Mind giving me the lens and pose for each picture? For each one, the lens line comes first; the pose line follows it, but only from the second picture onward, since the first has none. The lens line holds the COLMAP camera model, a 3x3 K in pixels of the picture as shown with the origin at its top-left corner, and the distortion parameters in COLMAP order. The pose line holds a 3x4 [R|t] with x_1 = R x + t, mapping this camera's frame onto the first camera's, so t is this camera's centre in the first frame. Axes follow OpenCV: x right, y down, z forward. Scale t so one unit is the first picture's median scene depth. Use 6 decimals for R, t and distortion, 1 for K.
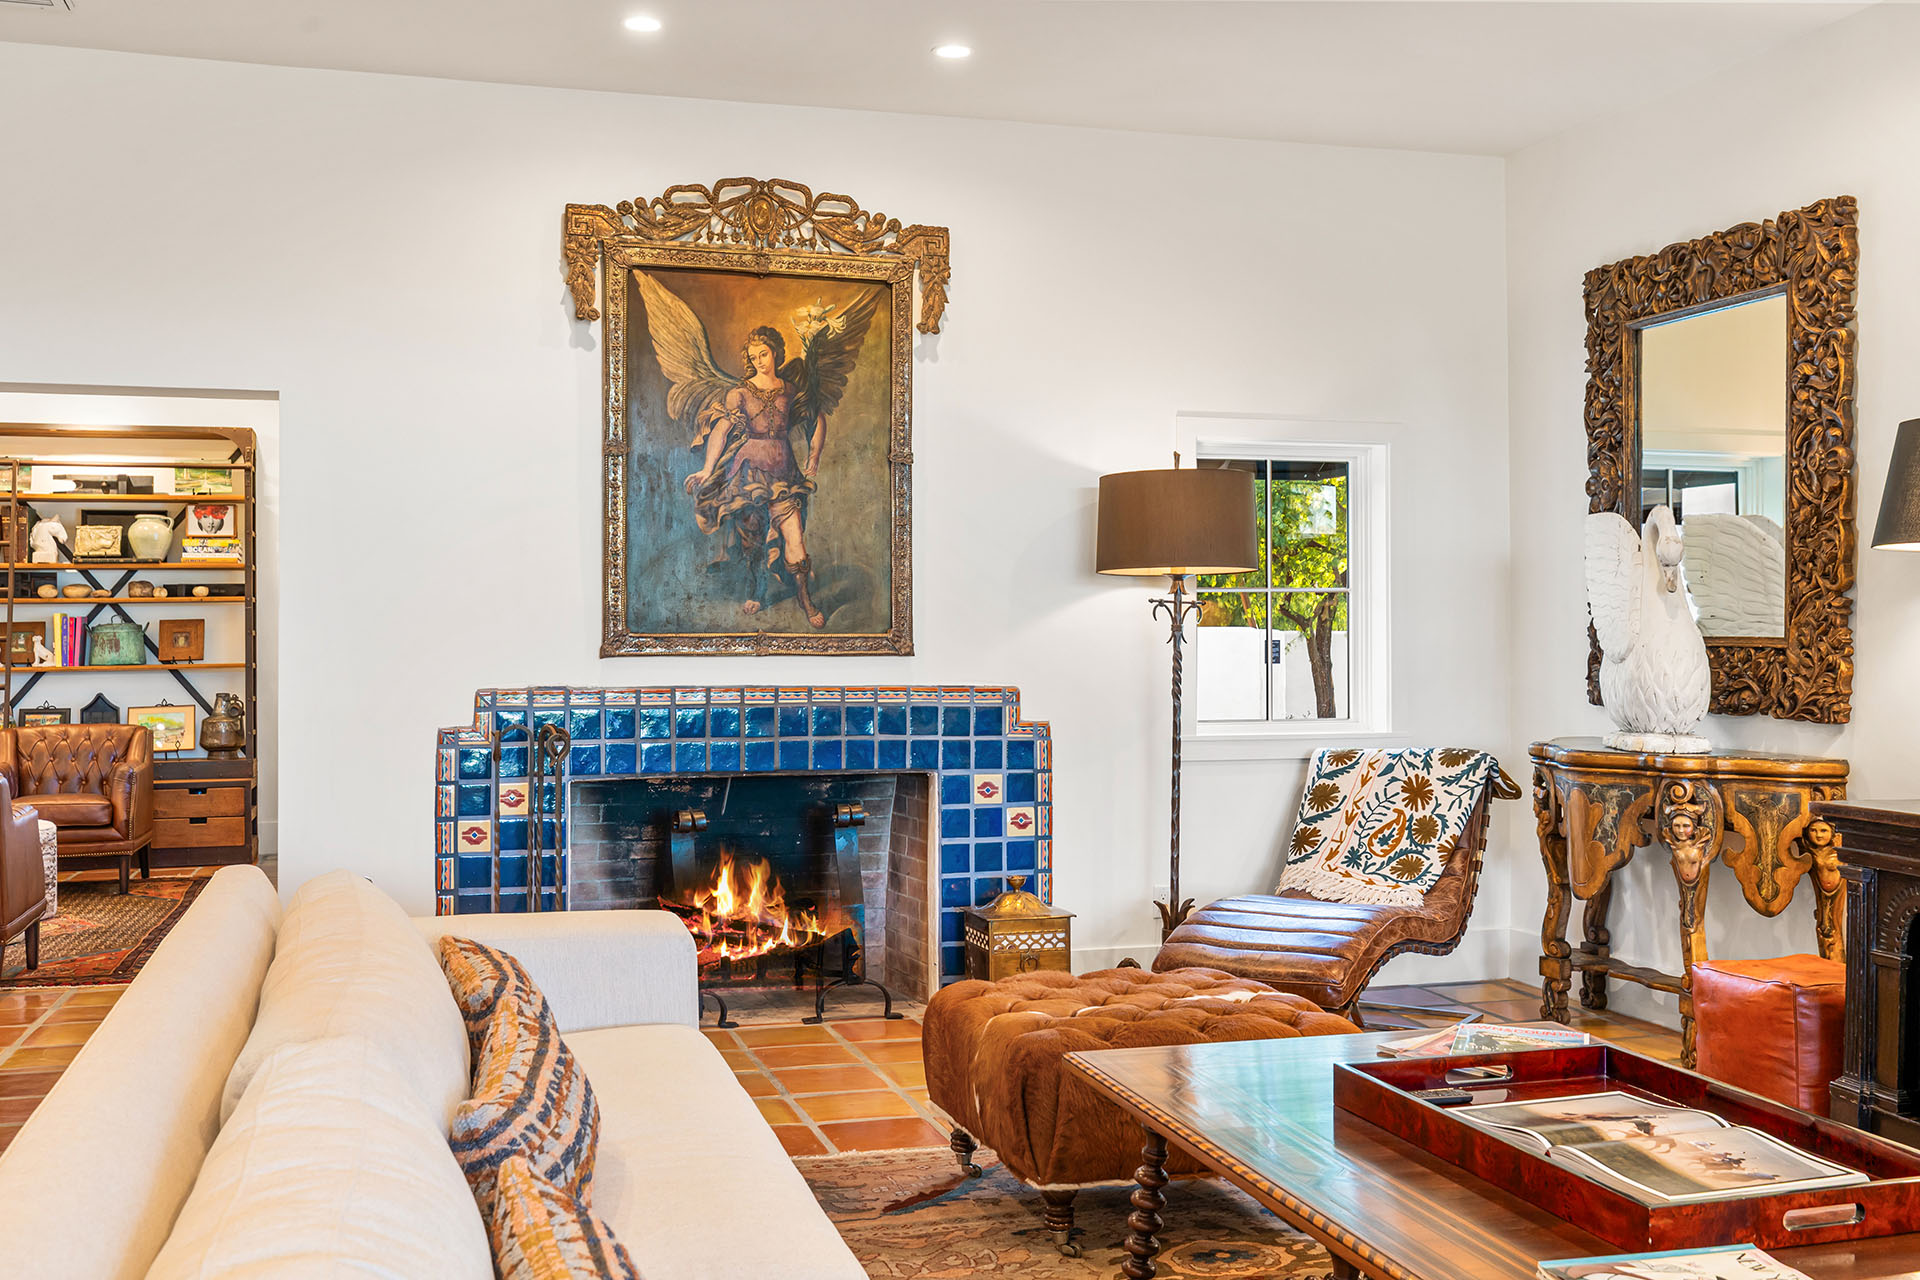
lens RADIAL K [[1853.4, 0, 968.3], [0, 1853.4, 600.8], [0, 0, 1]] dist [0.015925, 0.000000]
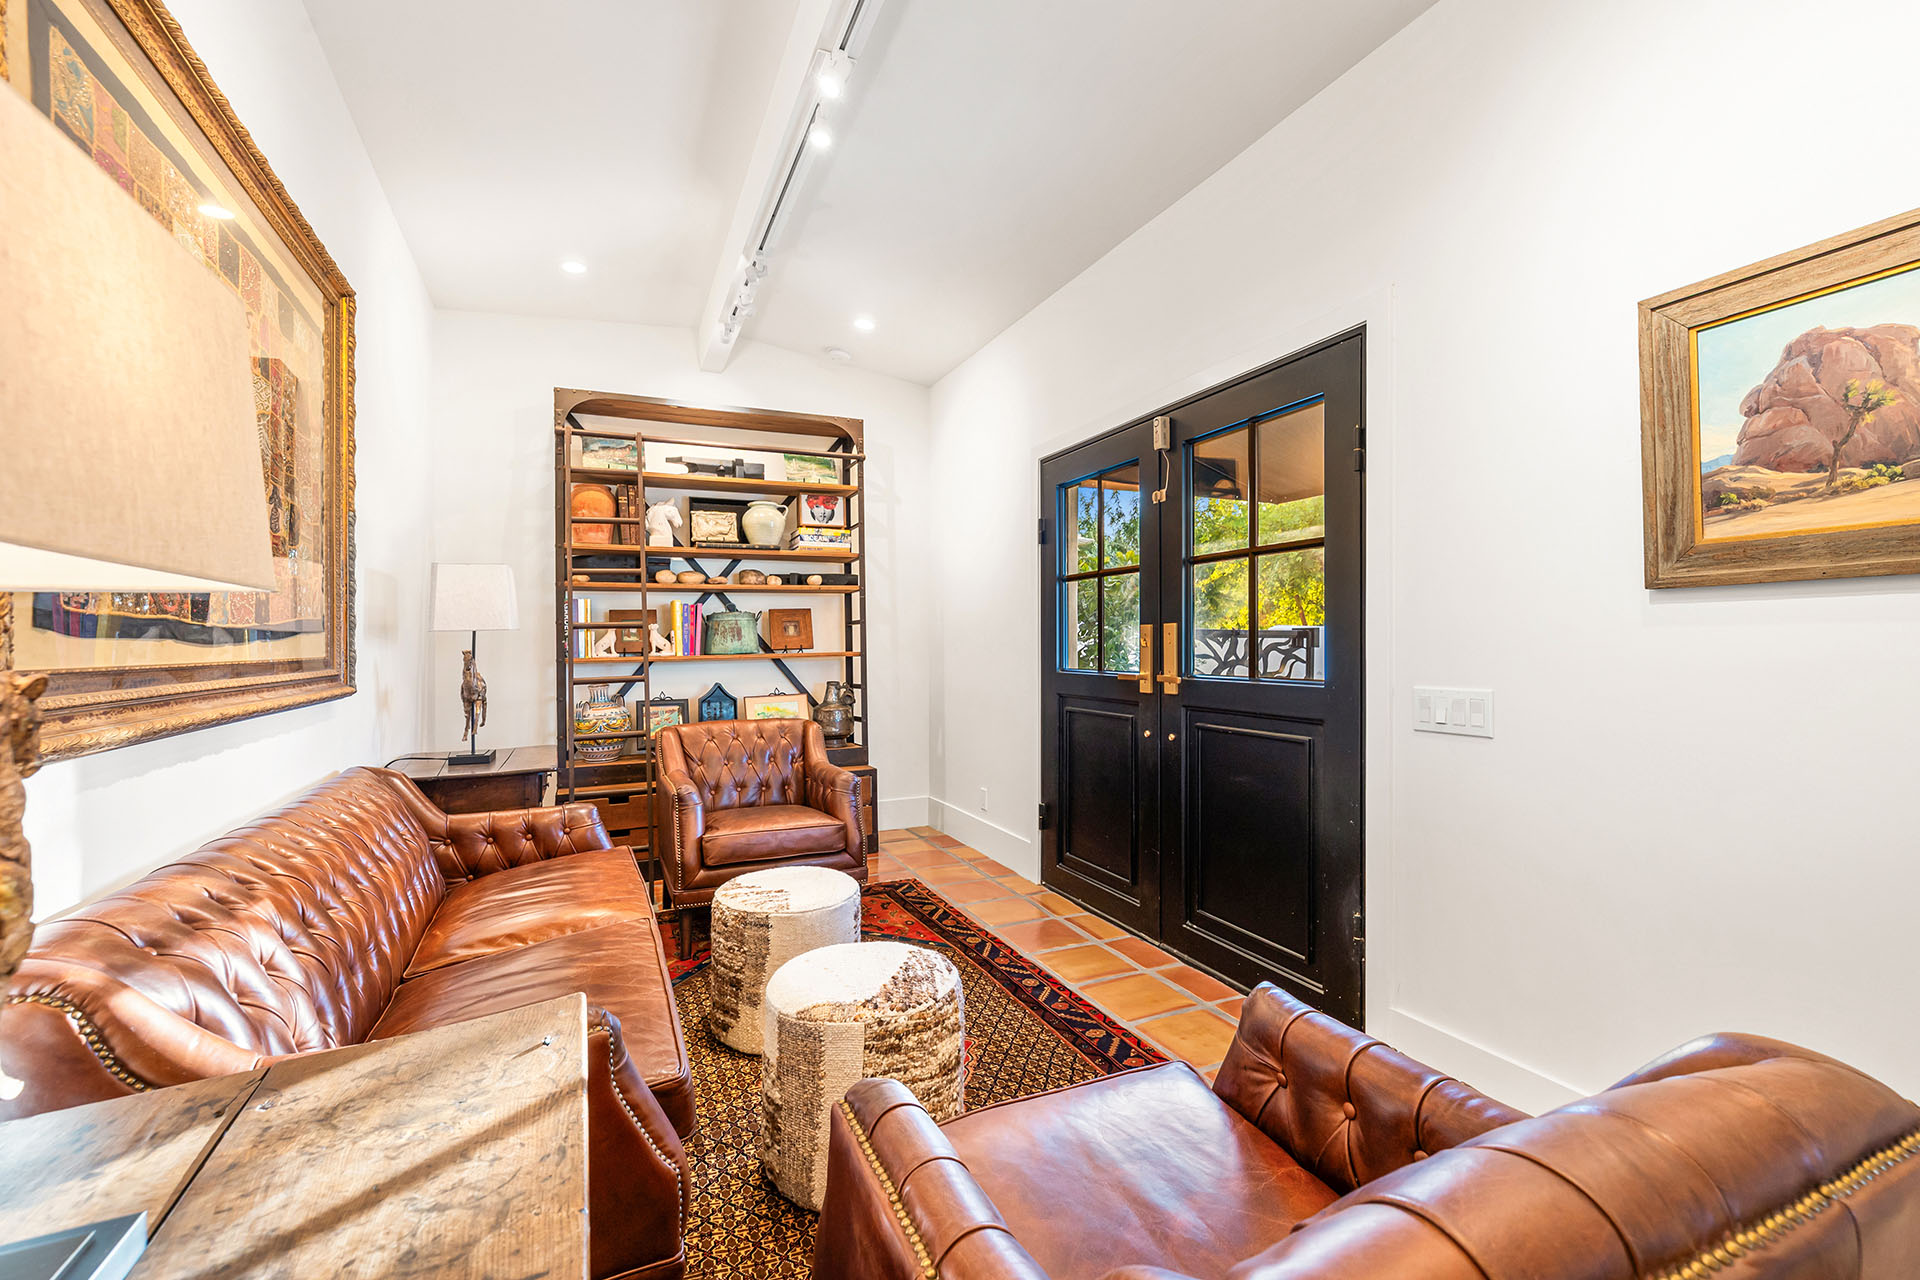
lens RADIAL K [[814.8, 0, 944.1], [0, 814.8, 637.3], [0, 0, 1]] dist [0.001014, 0.000146]
pose [[0.987153, 0.002157, 0.159761, -0.414618], [-0.005731, 0.999743, 0.021912, 0.015532], [-0.159672, -0.022547, 0.986913, 0.556187]]
